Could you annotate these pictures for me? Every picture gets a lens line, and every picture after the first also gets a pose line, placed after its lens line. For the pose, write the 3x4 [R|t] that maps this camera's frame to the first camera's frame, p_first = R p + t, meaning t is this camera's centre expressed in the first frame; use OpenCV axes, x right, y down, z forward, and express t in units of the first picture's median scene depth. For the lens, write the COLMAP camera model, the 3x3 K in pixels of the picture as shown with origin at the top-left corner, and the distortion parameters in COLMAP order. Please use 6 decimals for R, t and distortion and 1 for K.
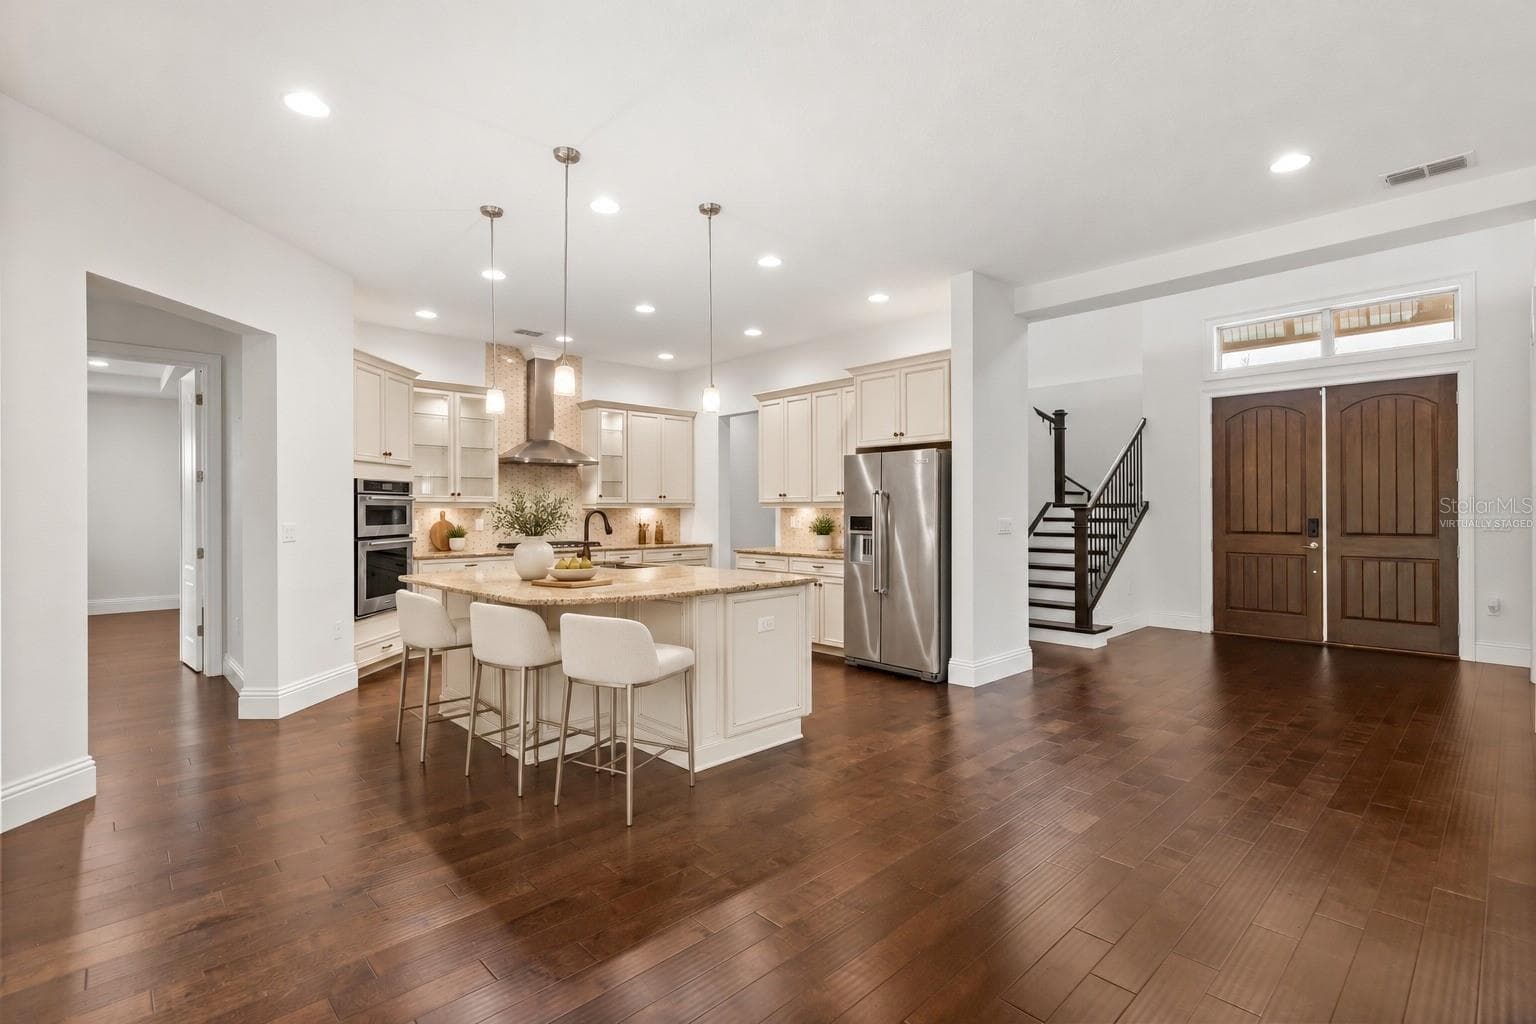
lens RADIAL K [[696.6, 0, 767.0], [0, 696.6, 513.6], [0, 0, 1]] dist [0.003366, -0.000941]
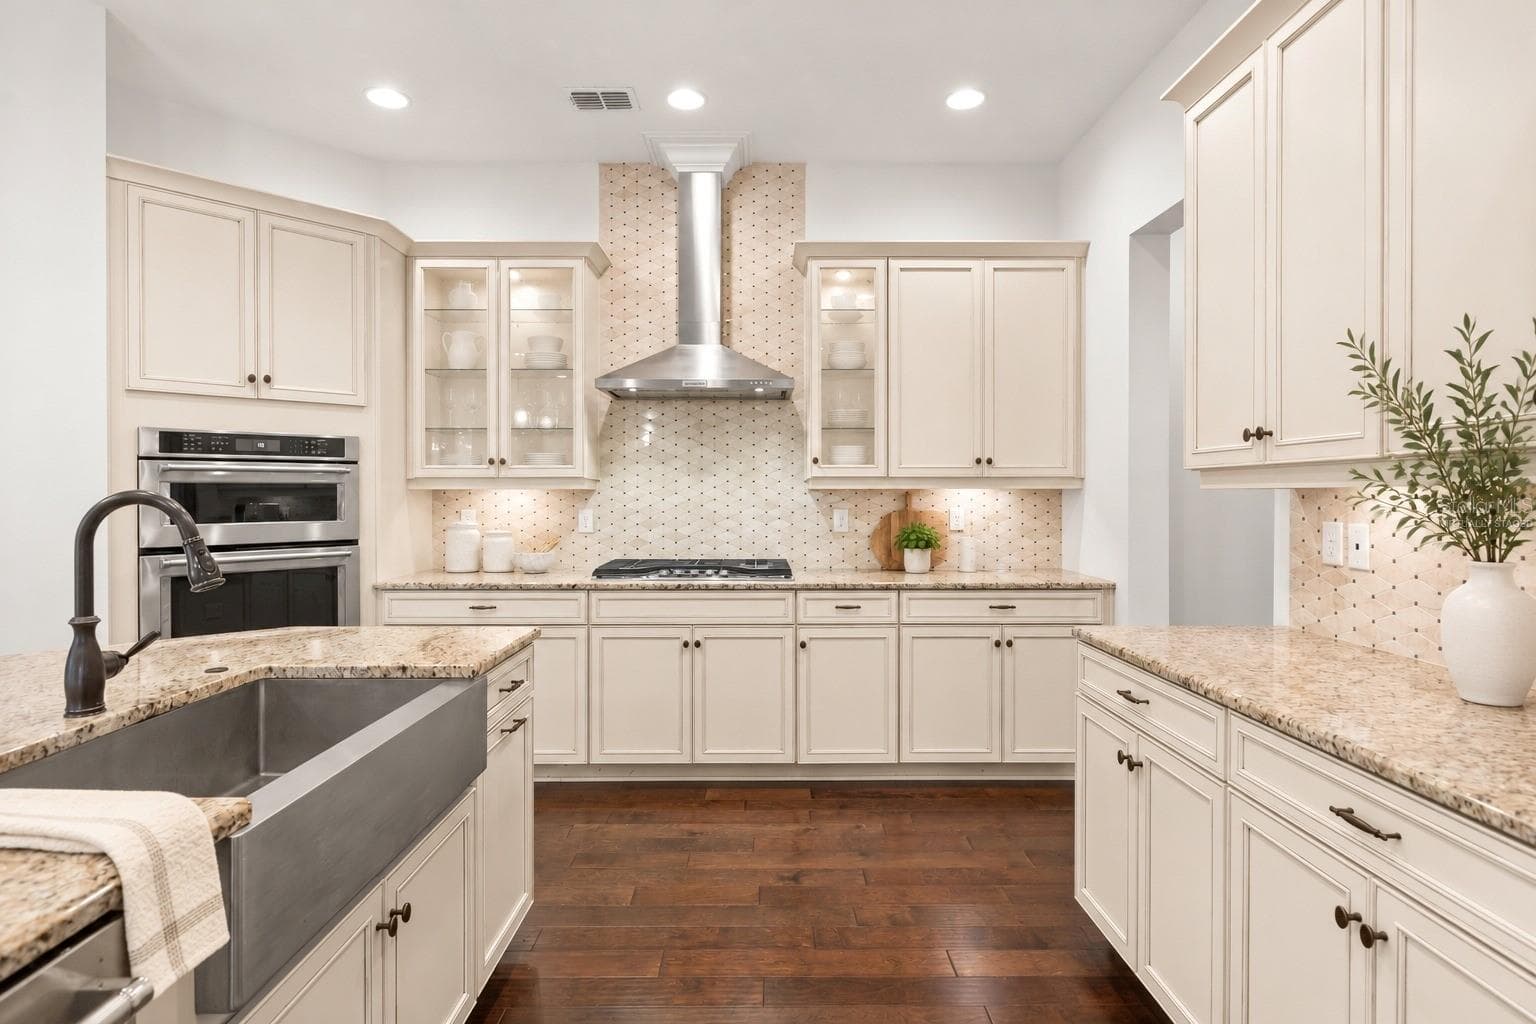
lens RADIAL K [[803.9, 0, 763.1], [0, 803.9, 506.8], [0, 0, 1]] dist [-0.005039, -0.000330]
pose [[0.737644, 0.016755, -0.674982, 0.146367], [-0.005731, 0.999811, 0.018555, -0.010120], [0.675166, -0.009818, 0.737601, 1.108246]]
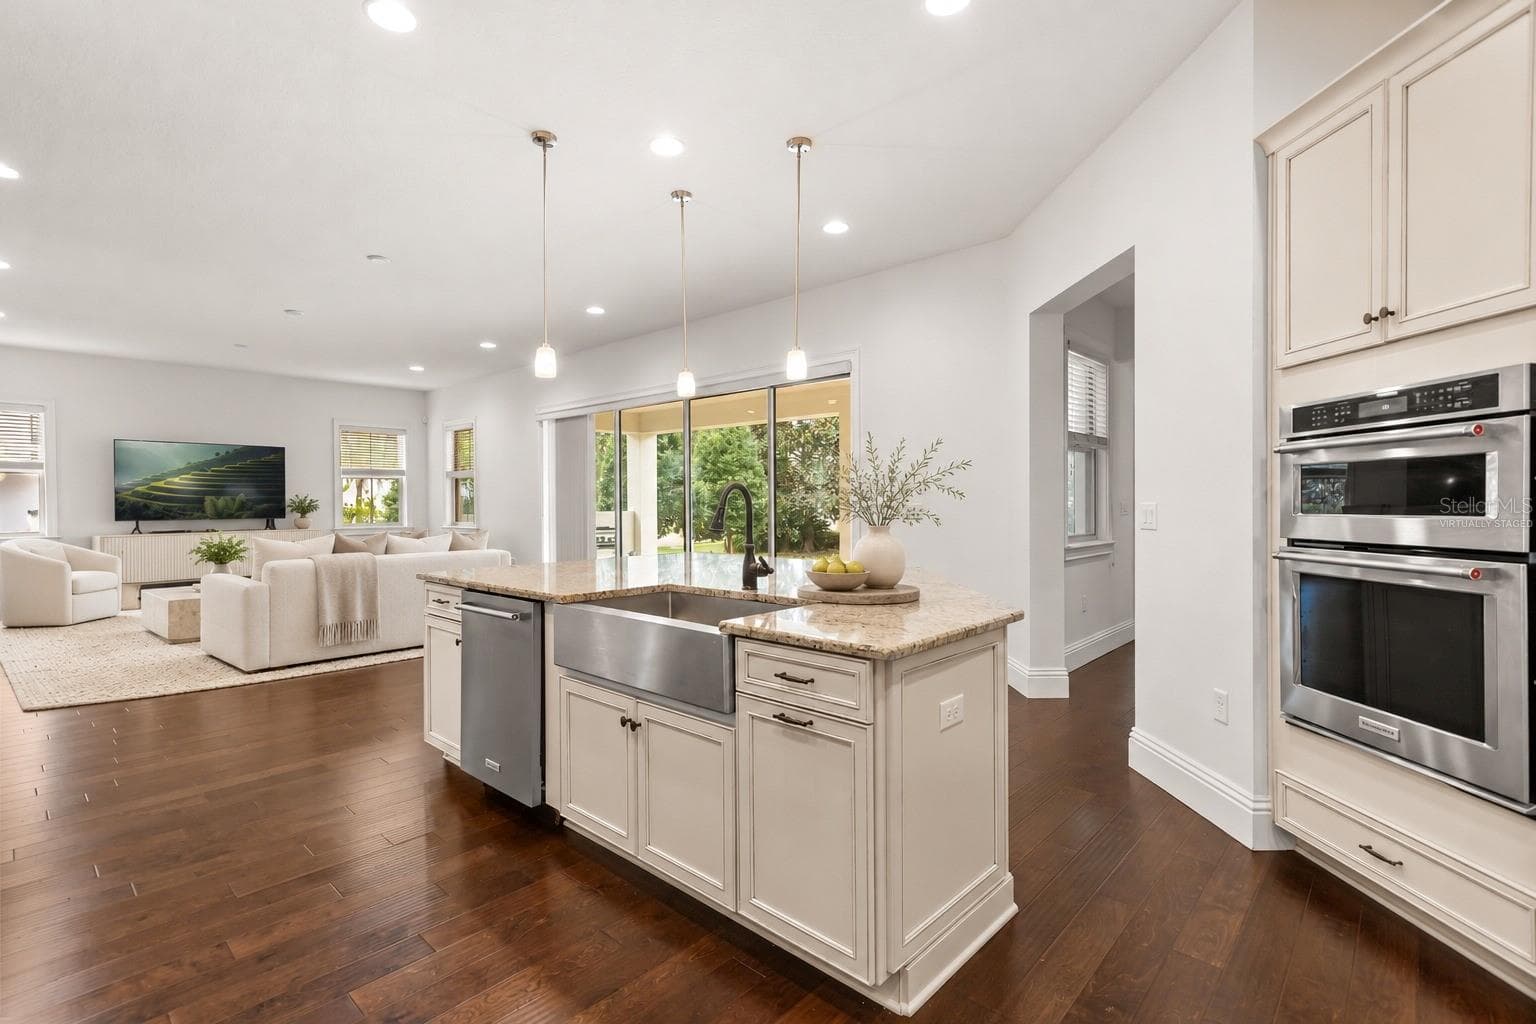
lens RADIAL K [[696.6, 0, 763.9], [0, 696.6, 505.1], [0, 0, 1]] dist [0.003366, -0.000941]
pose [[-0.996088, 0.013472, -0.087339, -0.268363], [0.012608, 0.999866, 0.010444, 0.004834], [0.087468, 0.009302, -0.996124, 1.800956]]
